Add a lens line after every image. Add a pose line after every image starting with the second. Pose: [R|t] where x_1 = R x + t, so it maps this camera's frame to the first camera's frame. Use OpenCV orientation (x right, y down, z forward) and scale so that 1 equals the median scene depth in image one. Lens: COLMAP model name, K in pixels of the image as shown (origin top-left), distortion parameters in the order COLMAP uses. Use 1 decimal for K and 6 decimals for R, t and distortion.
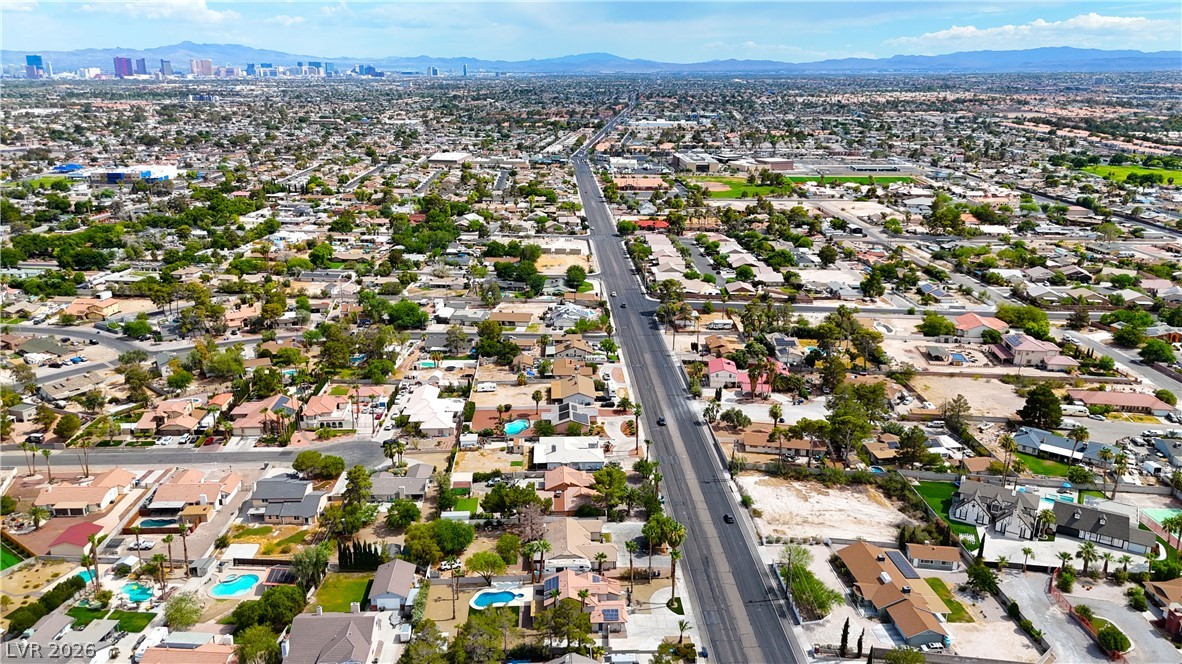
lens RADIAL K [[873.9, 0, 591.0], [0, 873.9, 332.0], [0, 0, 1]] dist [0.072257, -0.070912]
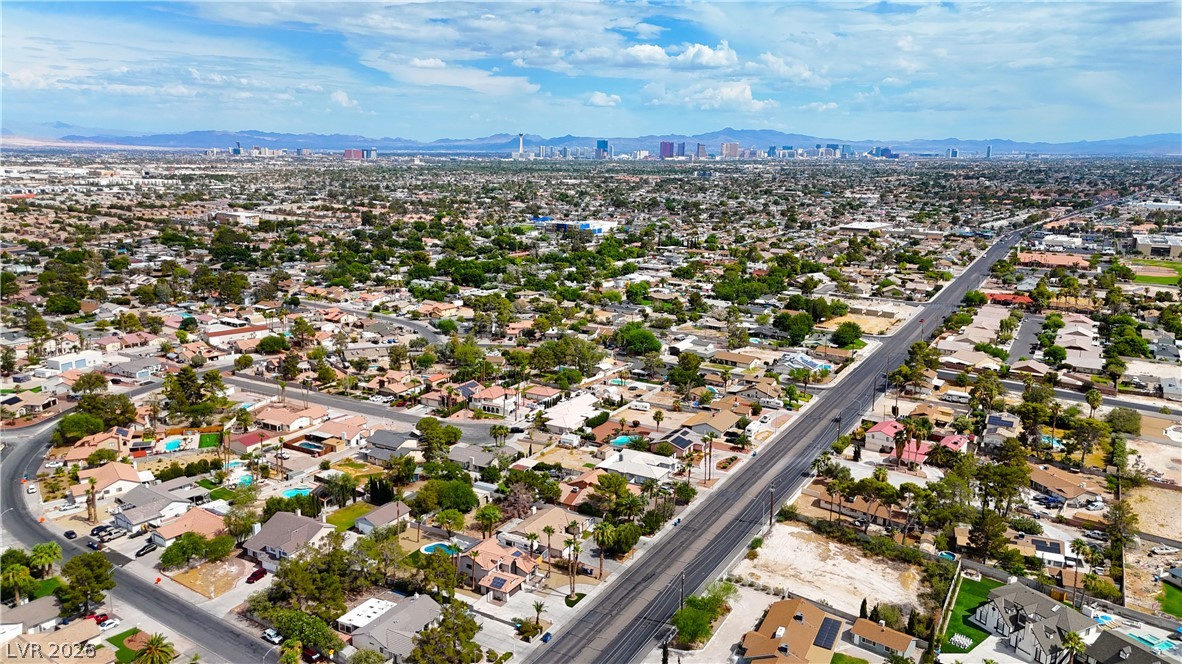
lens RADIAL K [[873.9, 0, 591.0], [0, 873.9, 332.0], [0, 0, 1]] dist [0.072257, -0.070912]
pose [[0.846640, 0.115439, -0.519494, 0.369269], [-0.160652, 0.986087, -0.042699, 0.030445], [0.507337, 0.119608, 0.853407, 0.070547]]
